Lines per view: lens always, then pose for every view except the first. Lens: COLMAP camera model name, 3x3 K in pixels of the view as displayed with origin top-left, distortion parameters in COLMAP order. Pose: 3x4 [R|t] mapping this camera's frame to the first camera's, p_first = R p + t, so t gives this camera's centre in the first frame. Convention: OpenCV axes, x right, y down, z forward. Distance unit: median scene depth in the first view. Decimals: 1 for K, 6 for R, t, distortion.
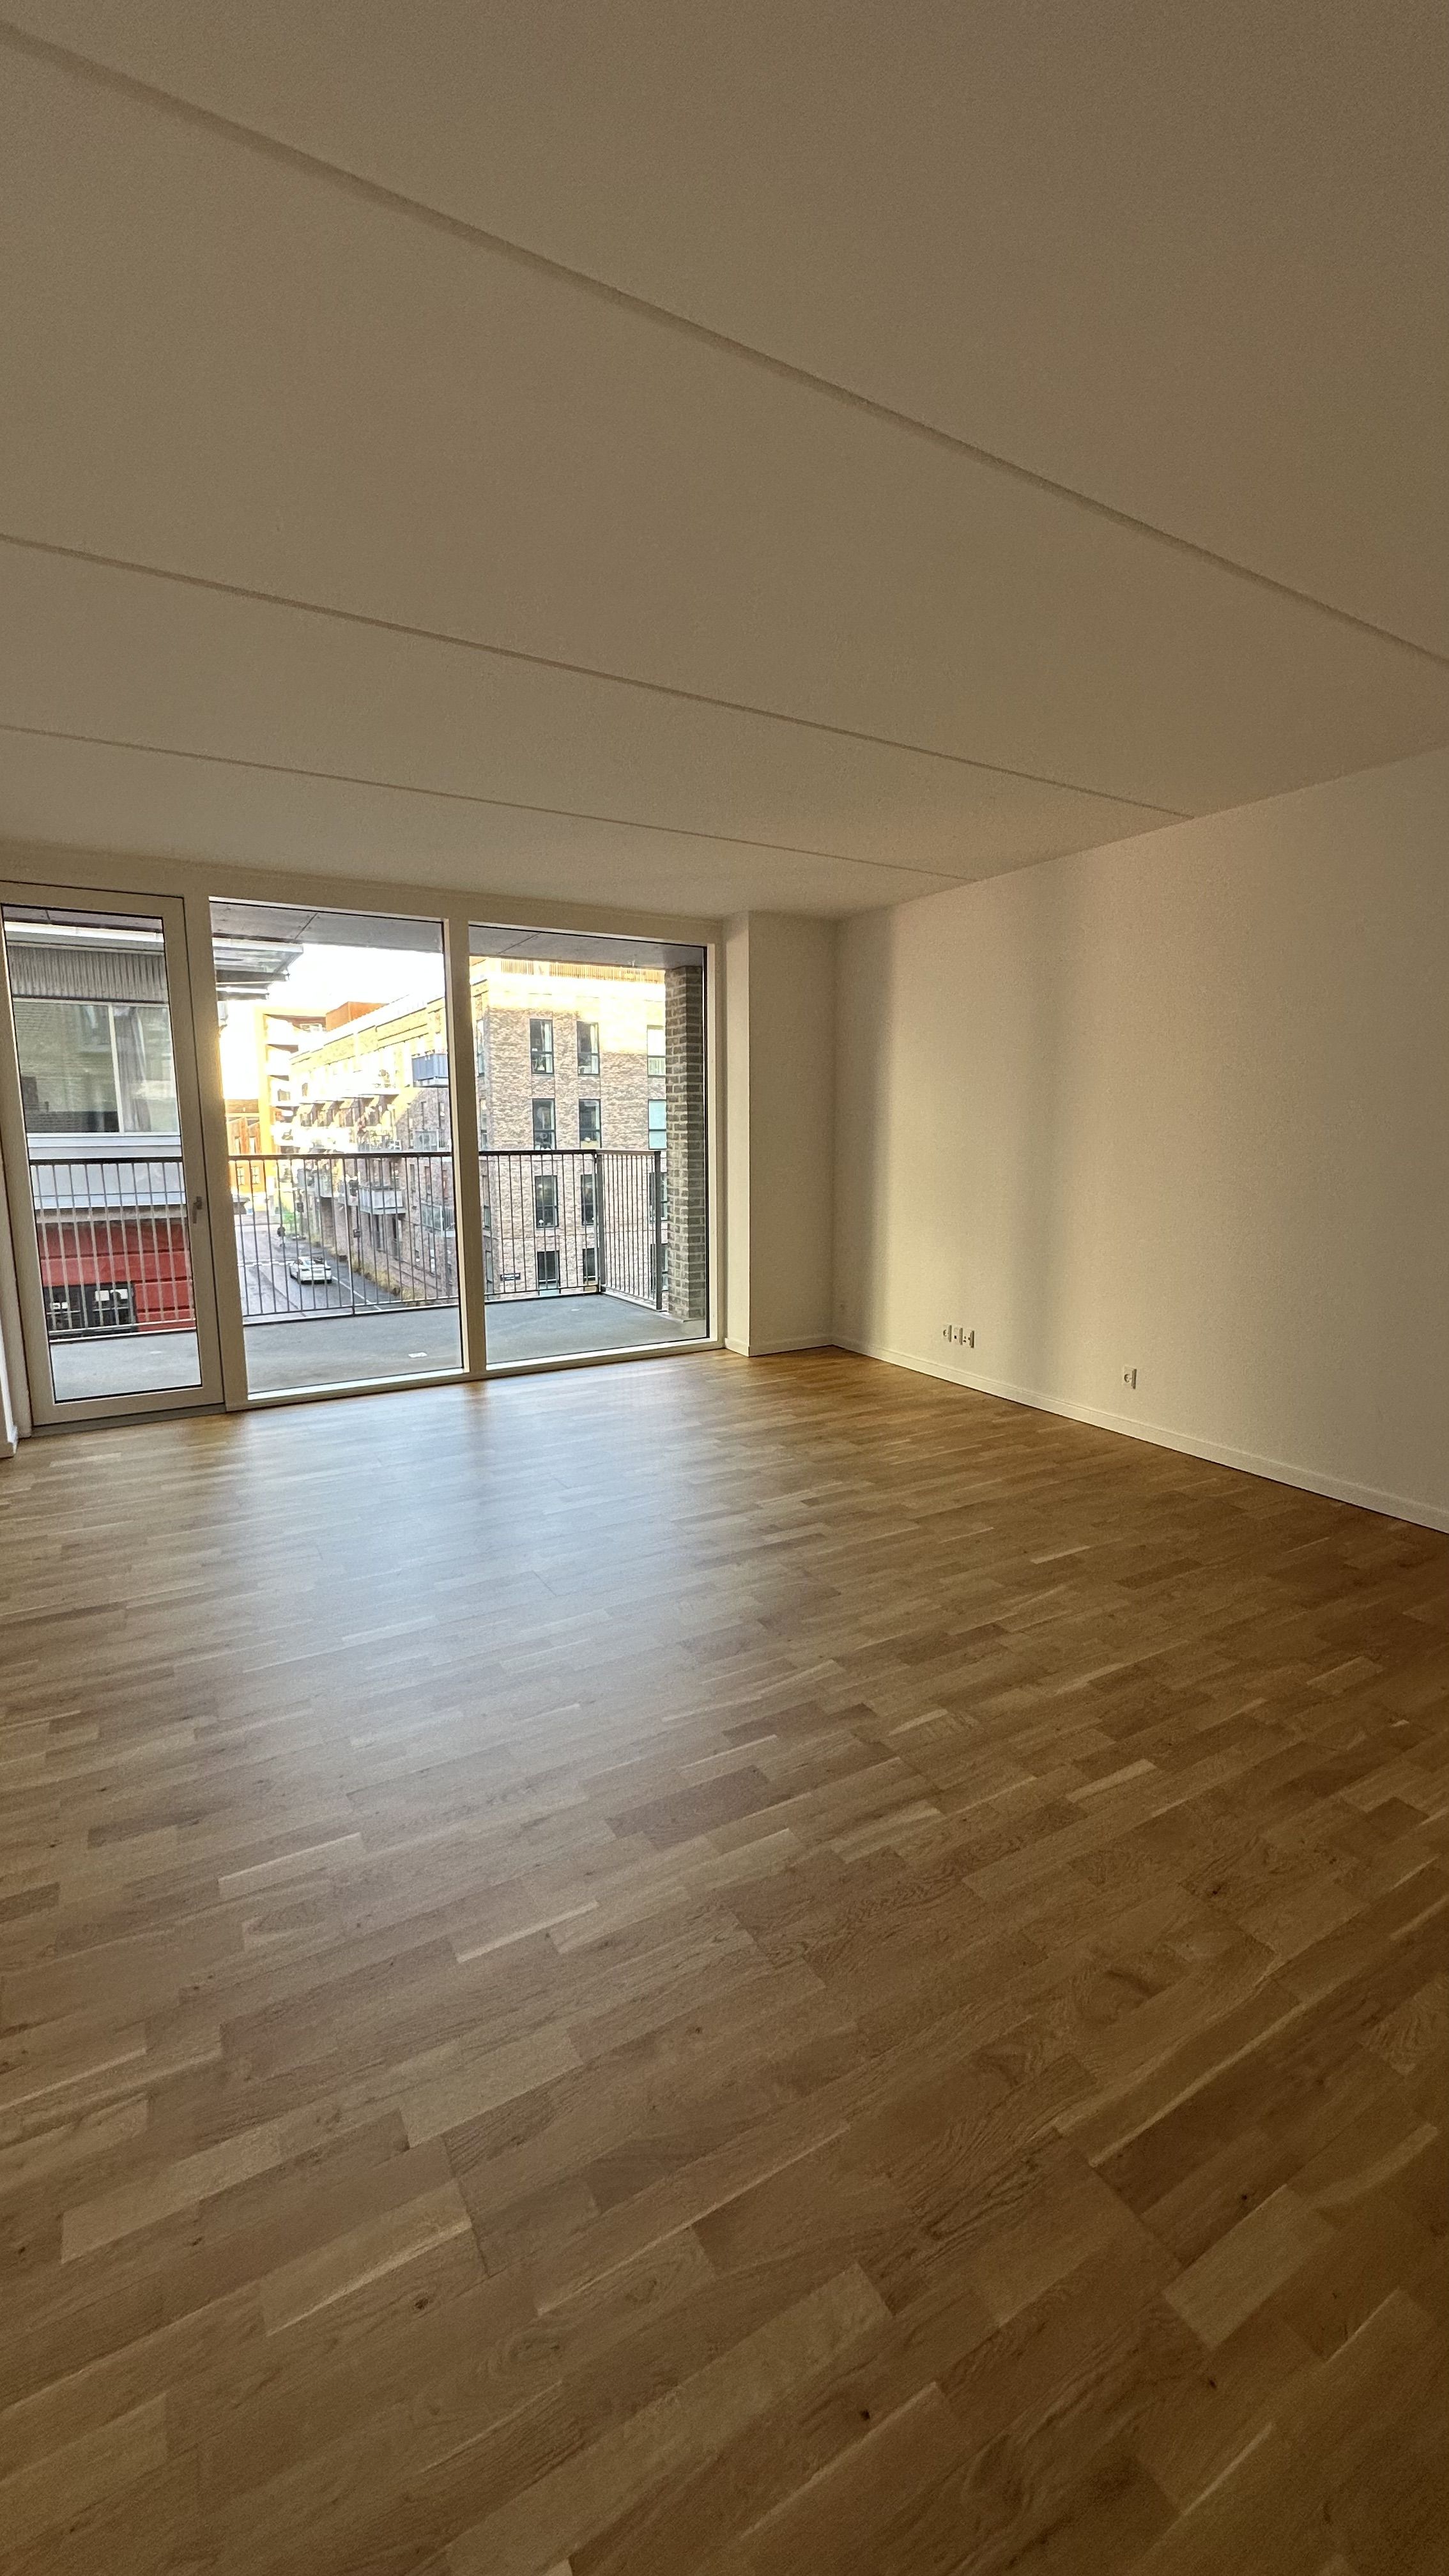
lens RADIAL K [[1024.8, 0, 724.5], [0, 1024.8, 1288.0], [0, 0, 1]] dist [-0.004648, -0.000214]
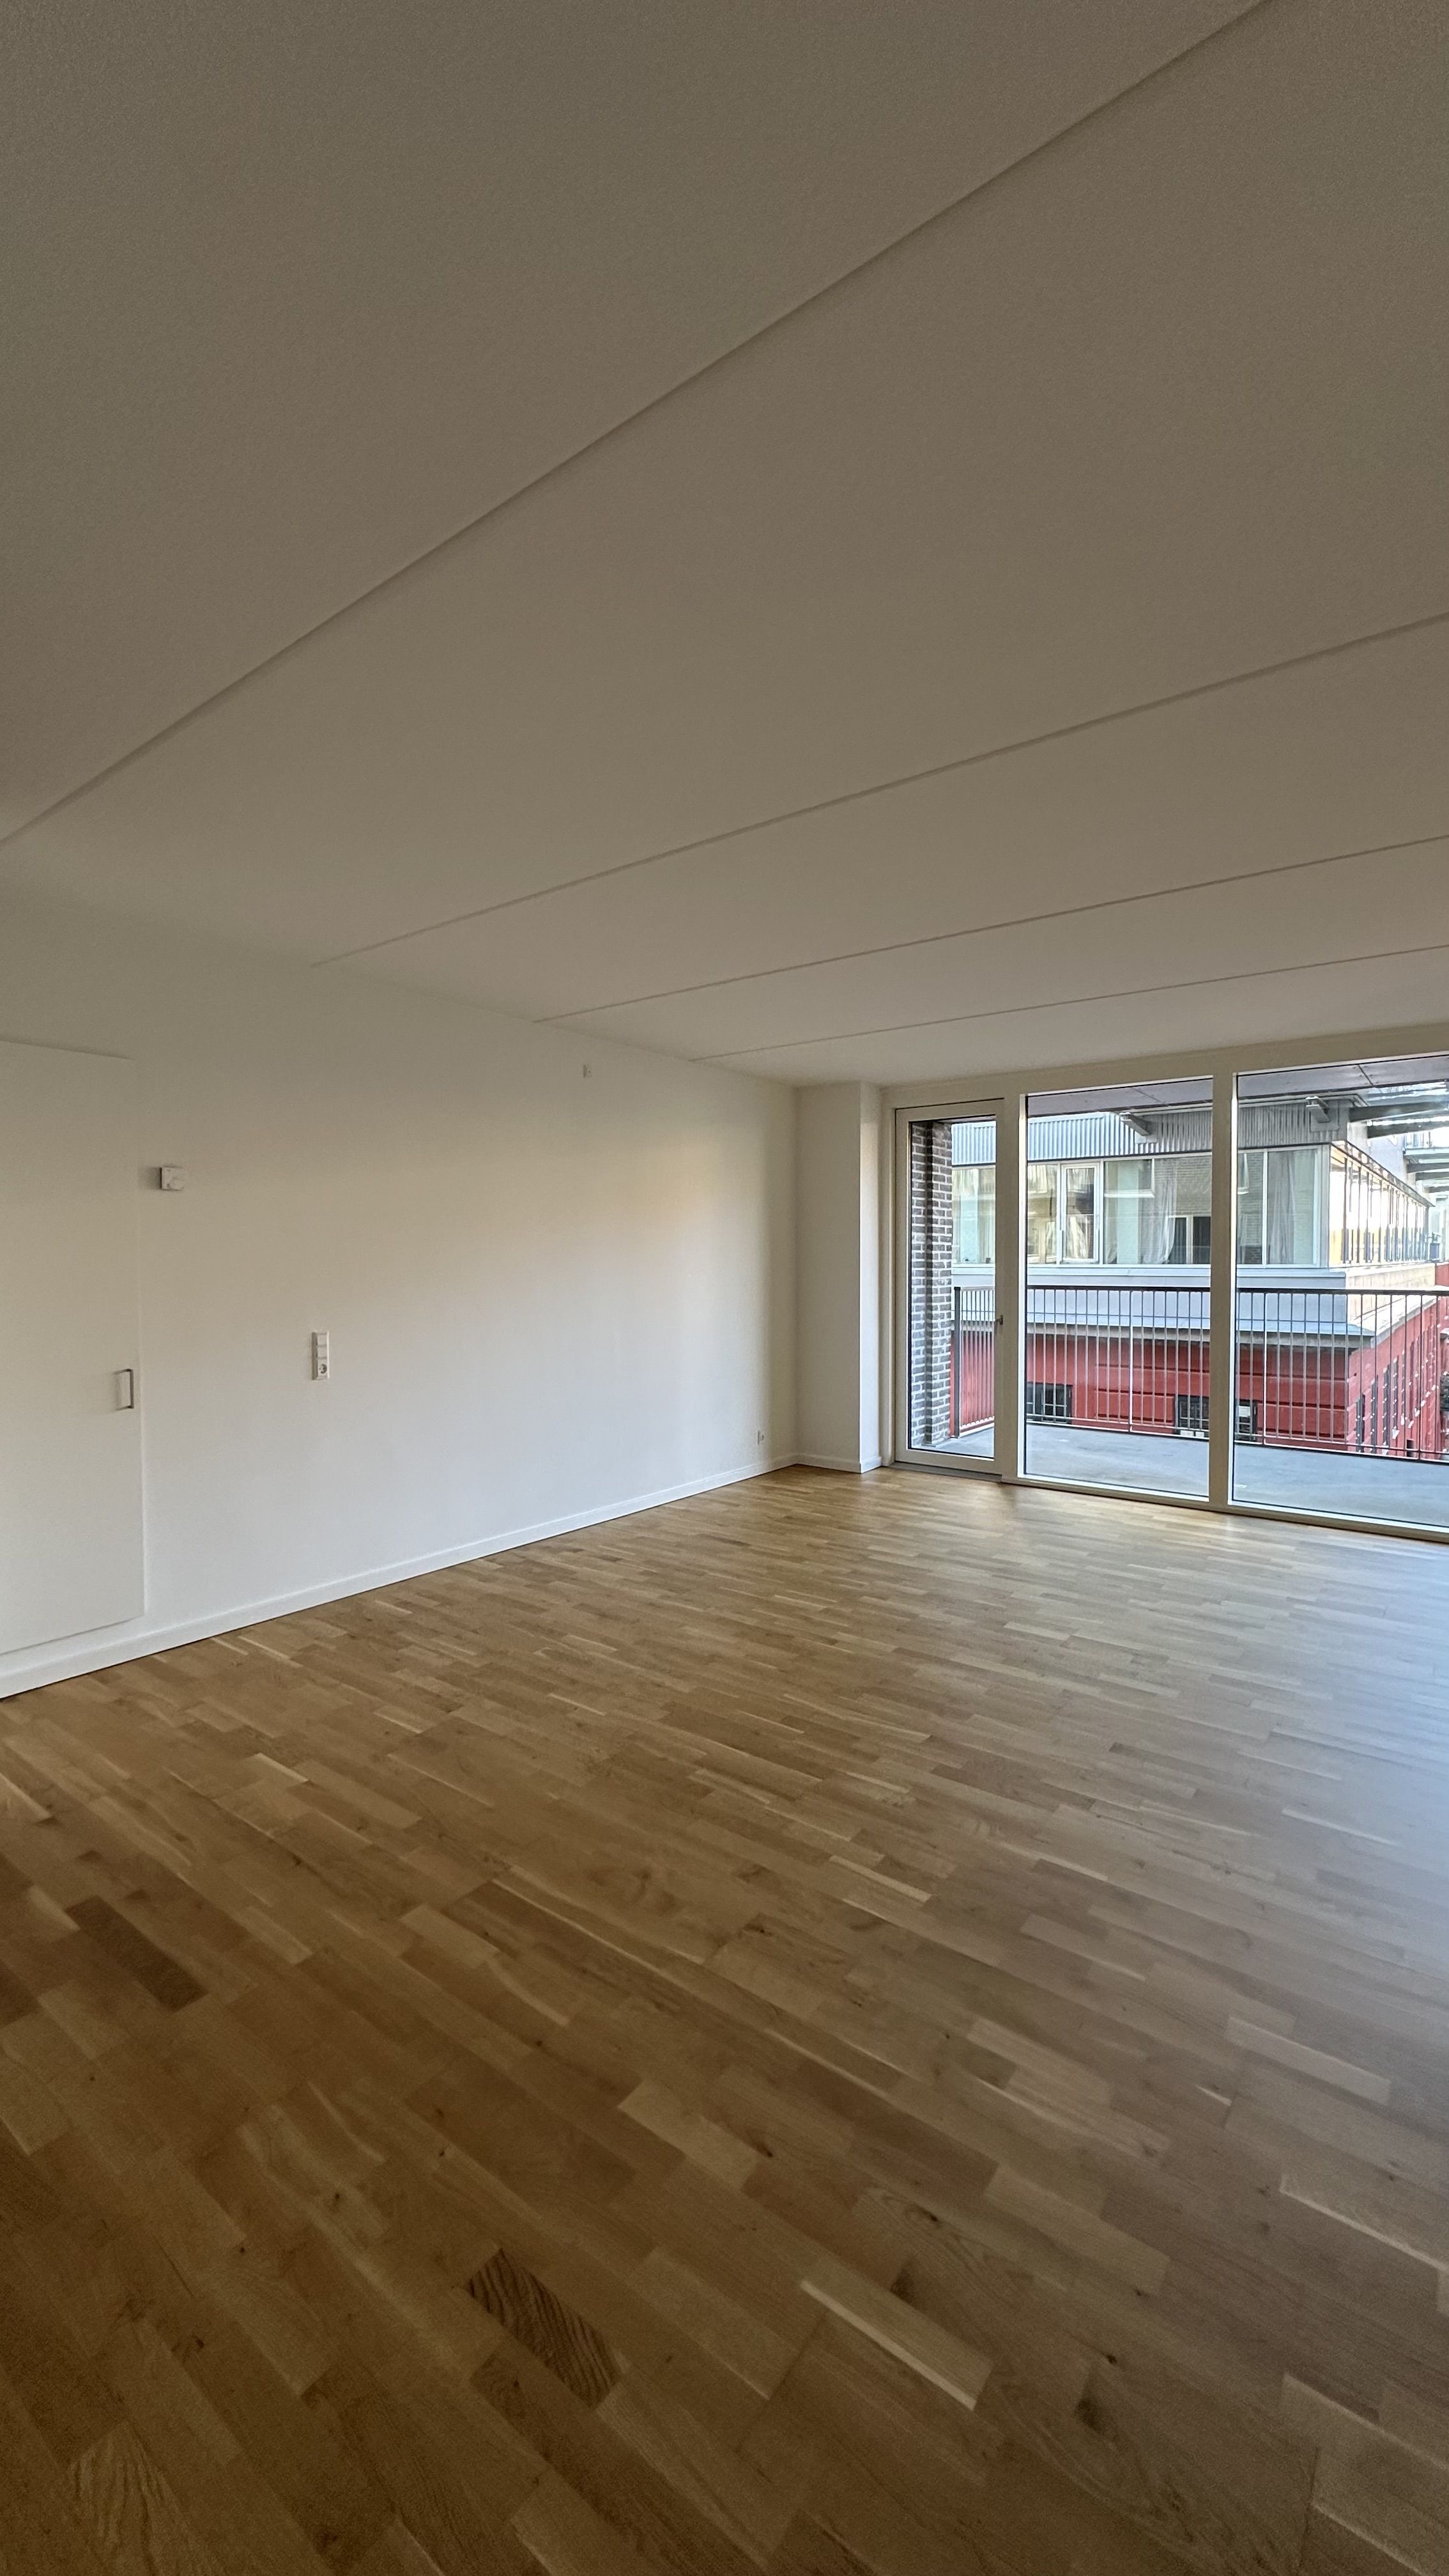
lens RADIAL K [[1024.8, 0, 724.5], [0, 1024.8, 1288.0], [0, 0, 1]] dist [-0.004648, -0.000214]
pose [[0.384578, 0.028119, -0.922664, 0.430288], [-0.143973, 0.989131, -0.029865, -0.024454], [0.911796, 0.144324, 0.384446, 0.117527]]
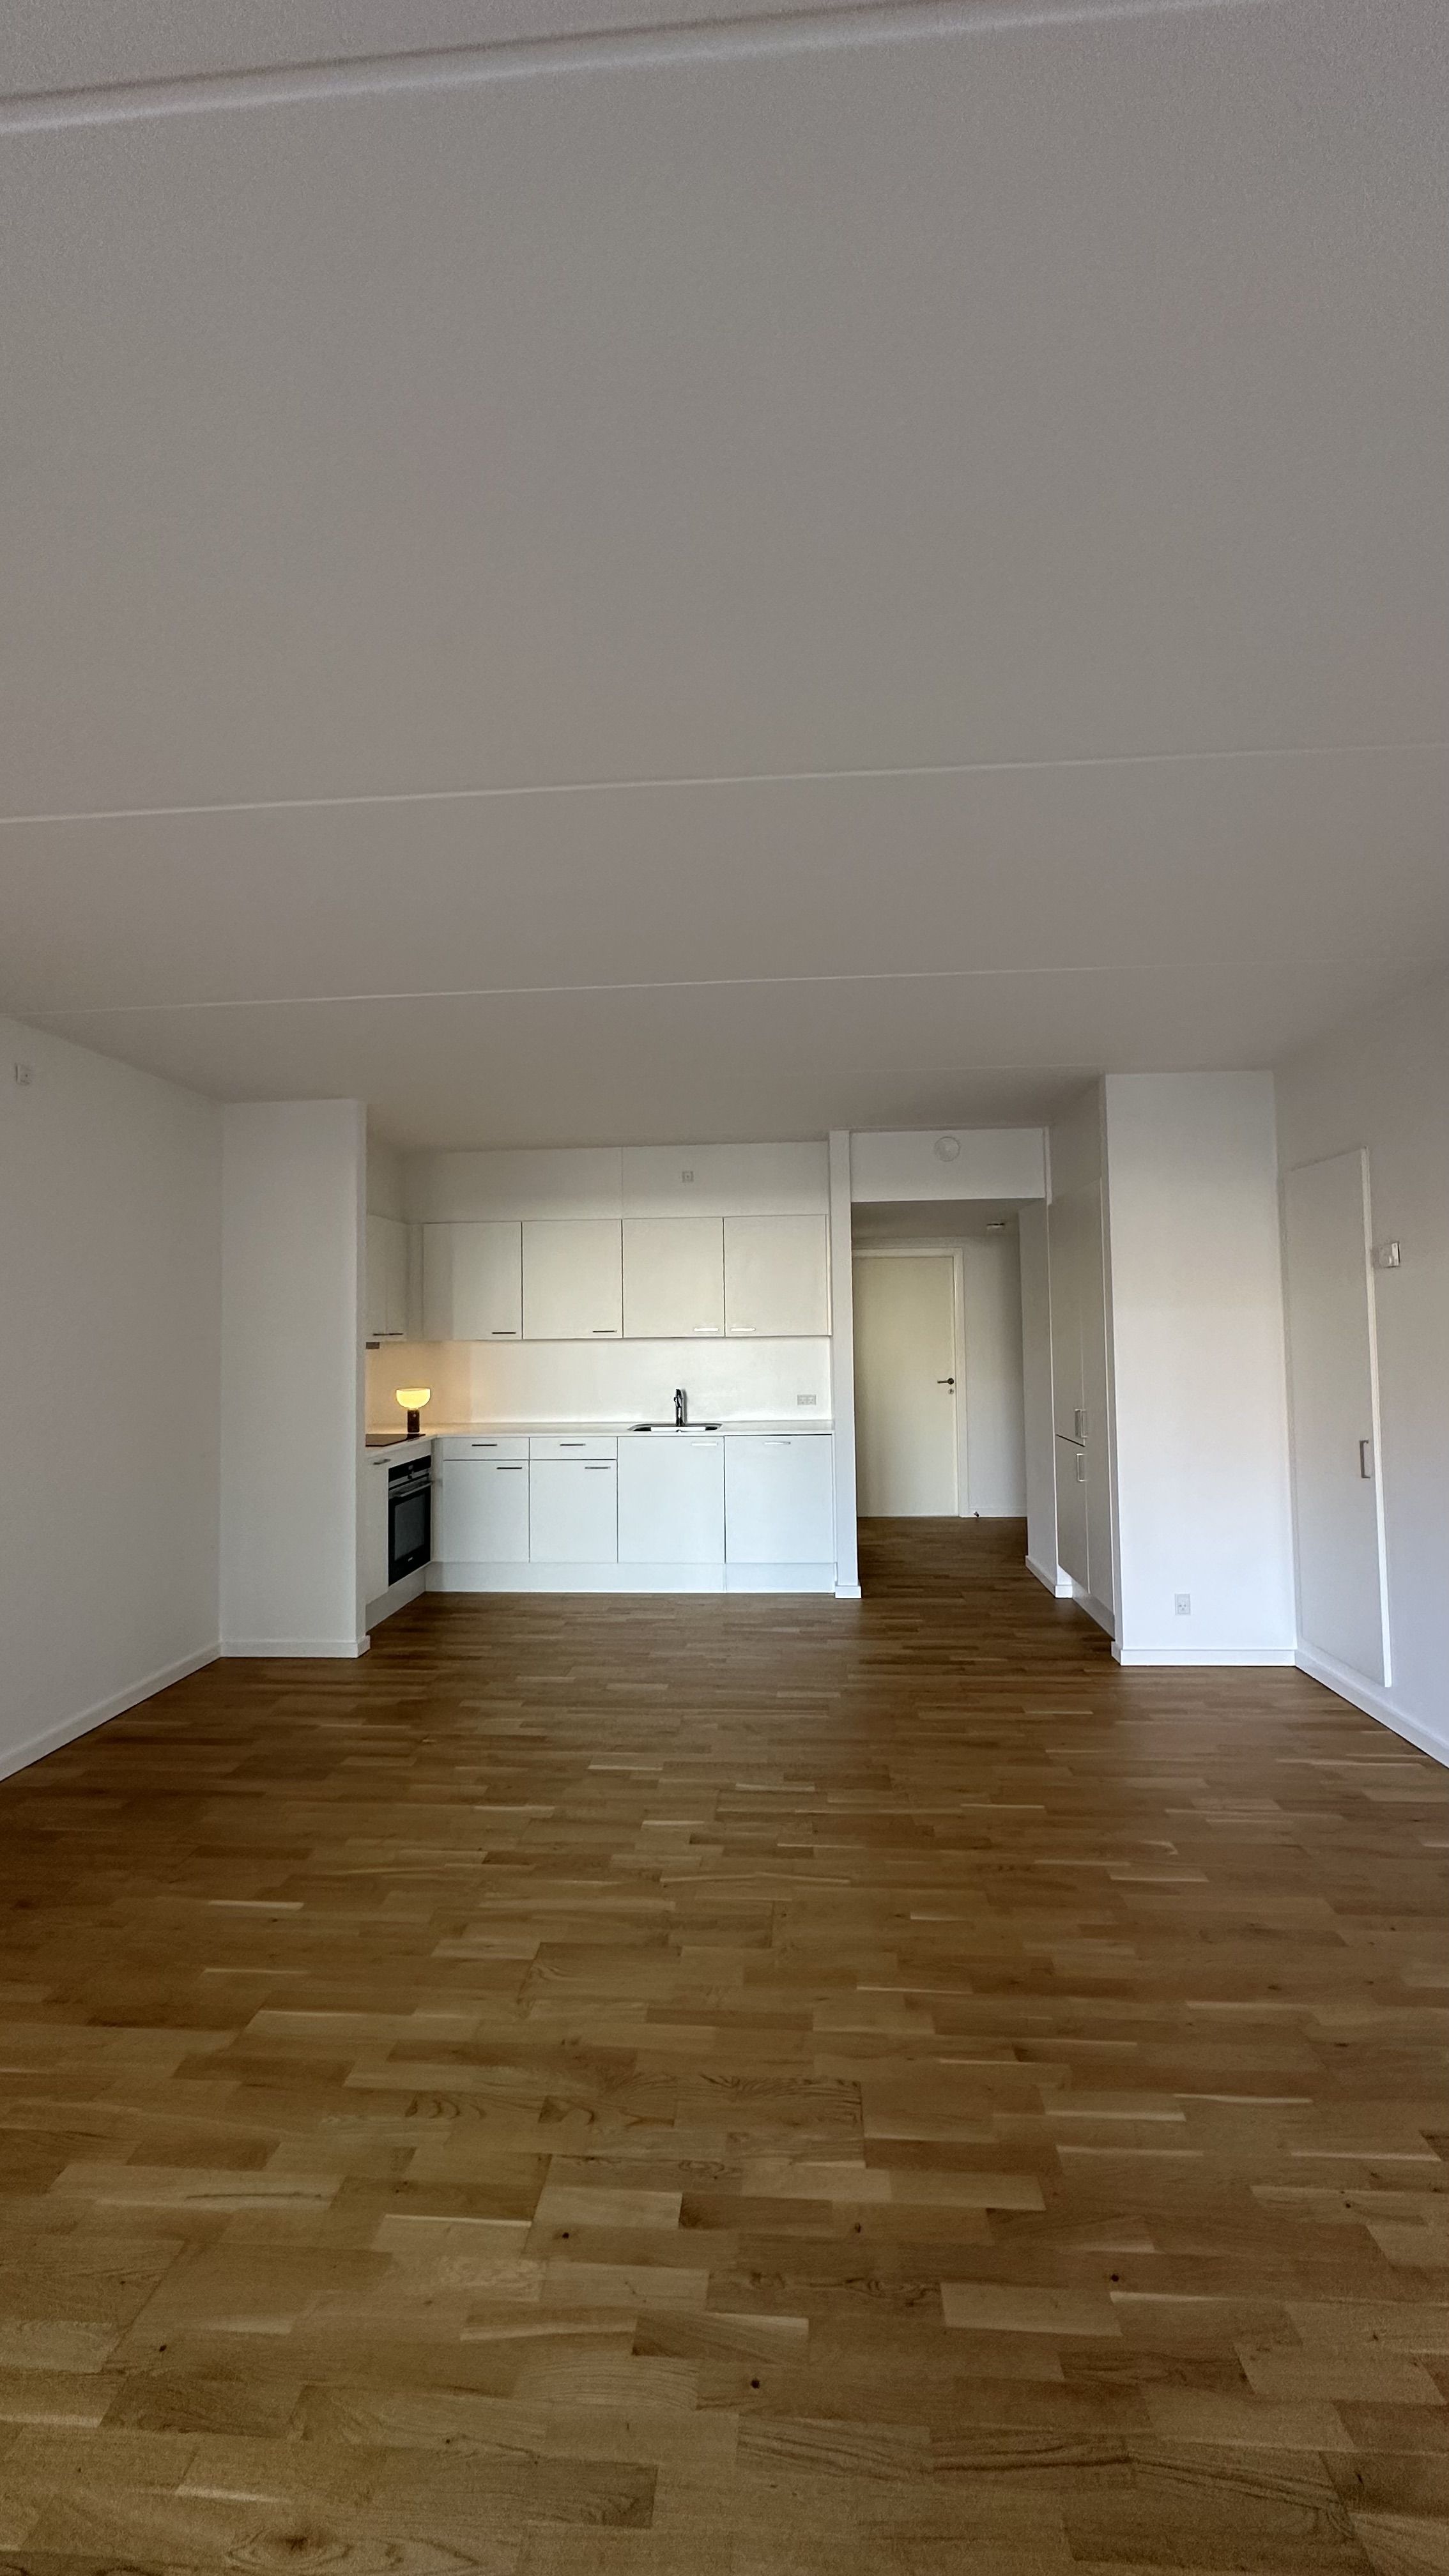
lens RADIAL K [[1024.8, 0, 724.5], [0, 1024.8, 1288.0], [0, 0, 1]] dist [-0.004648, -0.000214]
pose [[-0.824241, 0.041664, 0.564705, -0.226540], [0.107093, 0.990761, 0.083213, -0.124153], [-0.556020, 0.129064, -0.821087, 0.709496]]
